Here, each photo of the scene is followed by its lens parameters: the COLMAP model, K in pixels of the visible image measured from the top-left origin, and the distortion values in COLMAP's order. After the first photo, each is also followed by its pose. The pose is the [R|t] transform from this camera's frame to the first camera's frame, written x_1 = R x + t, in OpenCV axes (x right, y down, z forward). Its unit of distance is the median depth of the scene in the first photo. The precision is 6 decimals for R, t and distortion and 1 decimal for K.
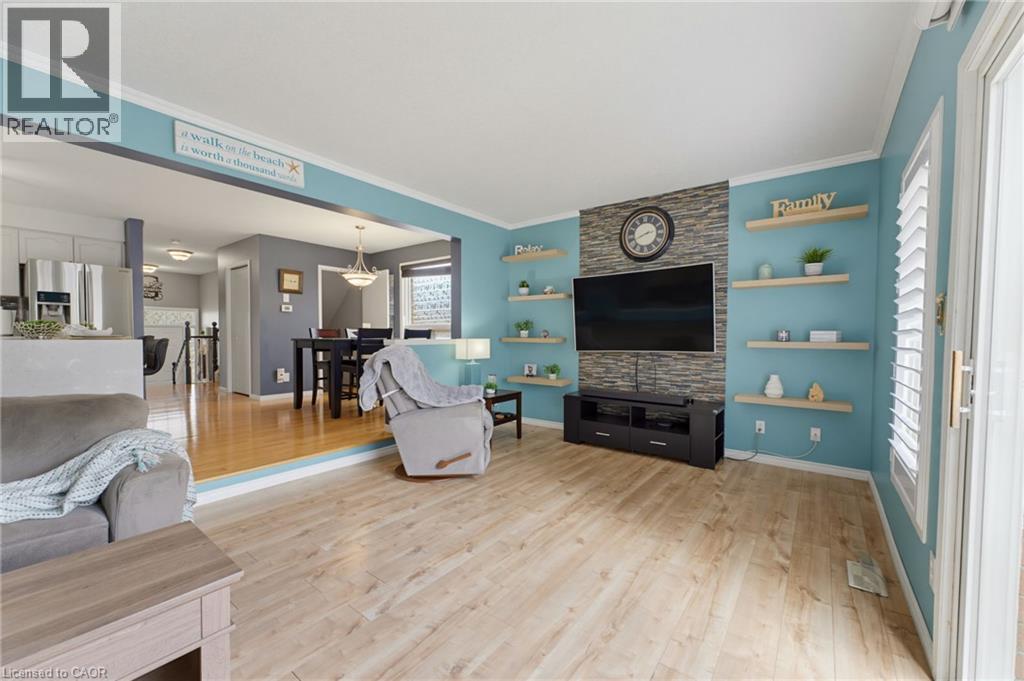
lens RADIAL K [[405.1, 0, 511.1], [0, 405.1, 339.2], [0, 0, 1]] dist [-0.002975, 0.000311]
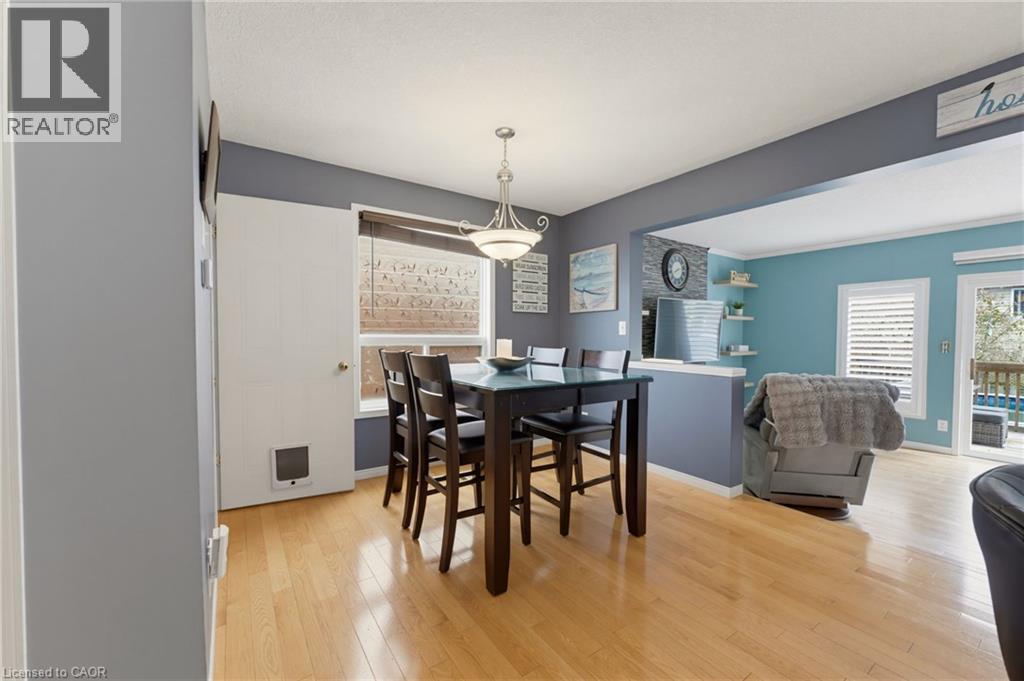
lens RADIAL K [[405.1, 0, 510.6], [0, 405.1, 342.1], [0, 0, 1]] dist [-0.002975, 0.000311]
pose [[0.331819, -0.020258, 0.943125, -1.088687], [-0.004084, 0.999729, 0.022911, -0.057735], [-0.943334, -0.011454, 0.331647, 1.090869]]
